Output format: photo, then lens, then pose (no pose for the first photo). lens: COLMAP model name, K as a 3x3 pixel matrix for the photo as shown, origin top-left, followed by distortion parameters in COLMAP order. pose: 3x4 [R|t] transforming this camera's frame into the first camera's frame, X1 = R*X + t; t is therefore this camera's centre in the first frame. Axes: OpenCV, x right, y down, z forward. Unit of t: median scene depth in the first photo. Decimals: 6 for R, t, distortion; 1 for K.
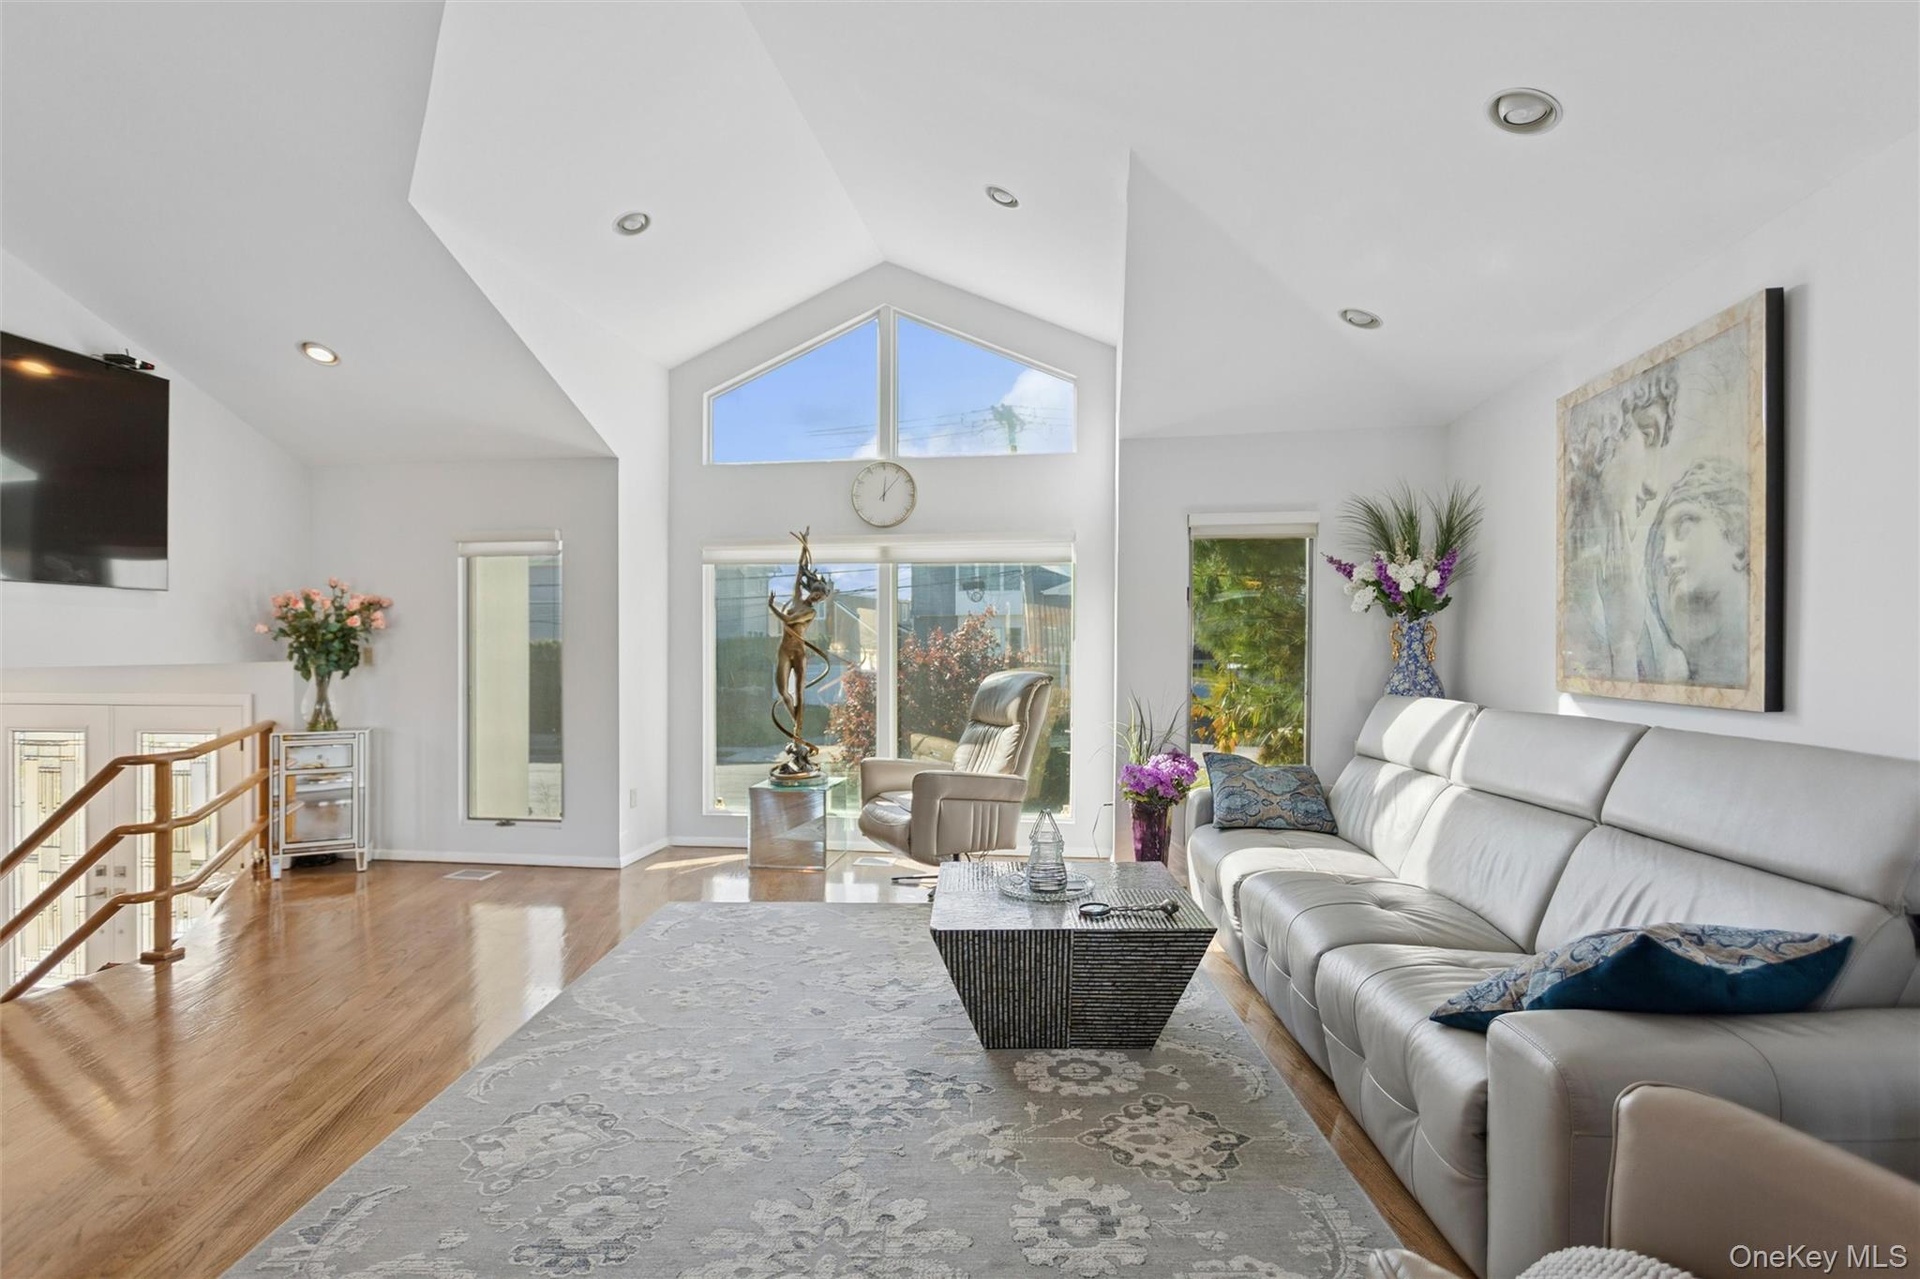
lens RADIAL K [[935.1, 0, 960.0], [0, 935.1, 639.5], [0, 0, 1]] dist [0.009925, -0.000059]
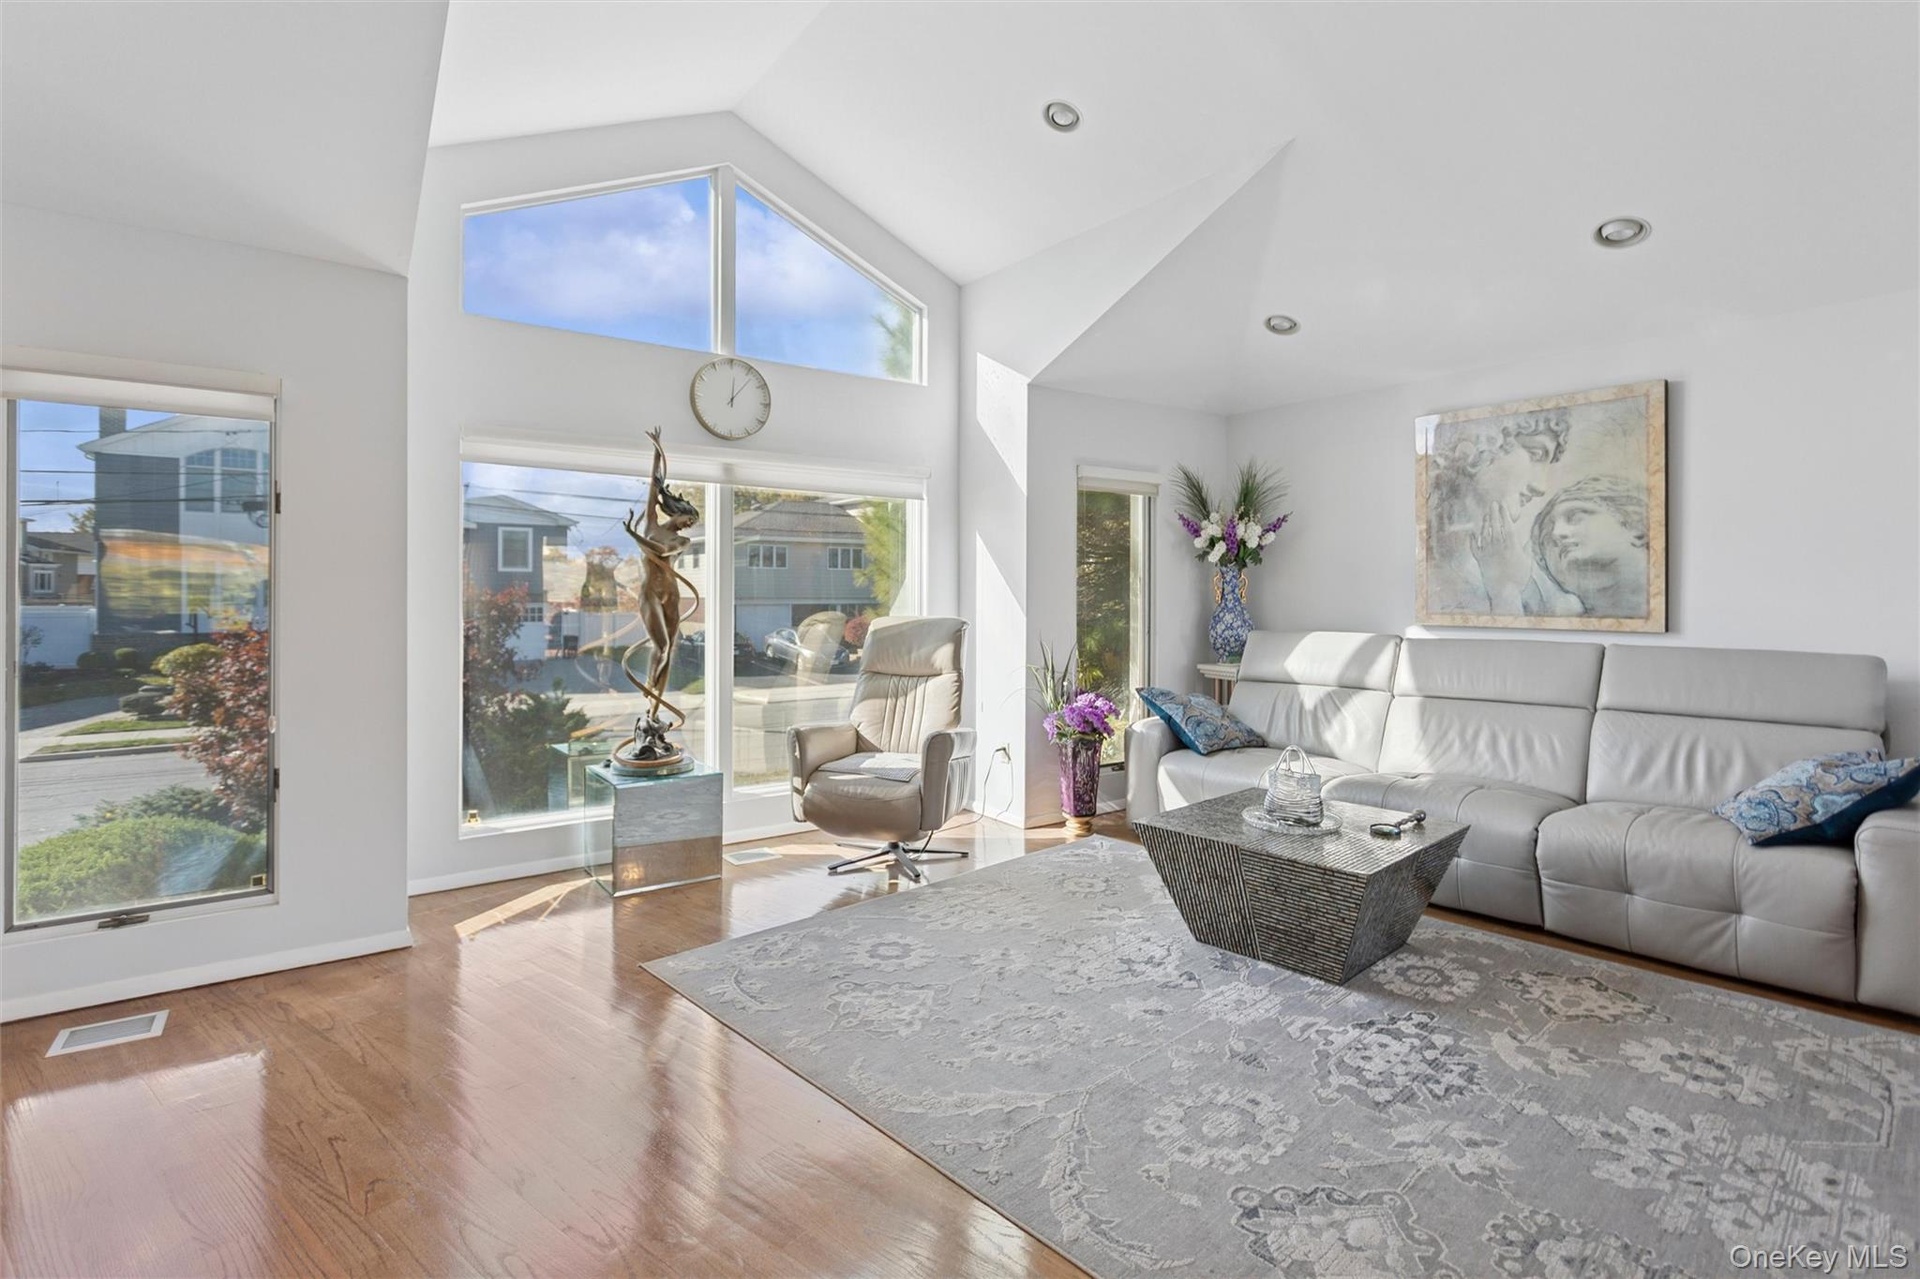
lens RADIAL K [[932.6, 0, 960.0], [0, 932.6, 580.8], [0, 0, 1]] dist [0.004657, -0.000436]
pose [[0.713525, 0.012363, 0.700521, -1.008436], [-0.011342, 0.999917, -0.006095, 0.008130], [-0.700538, -0.003597, 0.713606, 0.583023]]
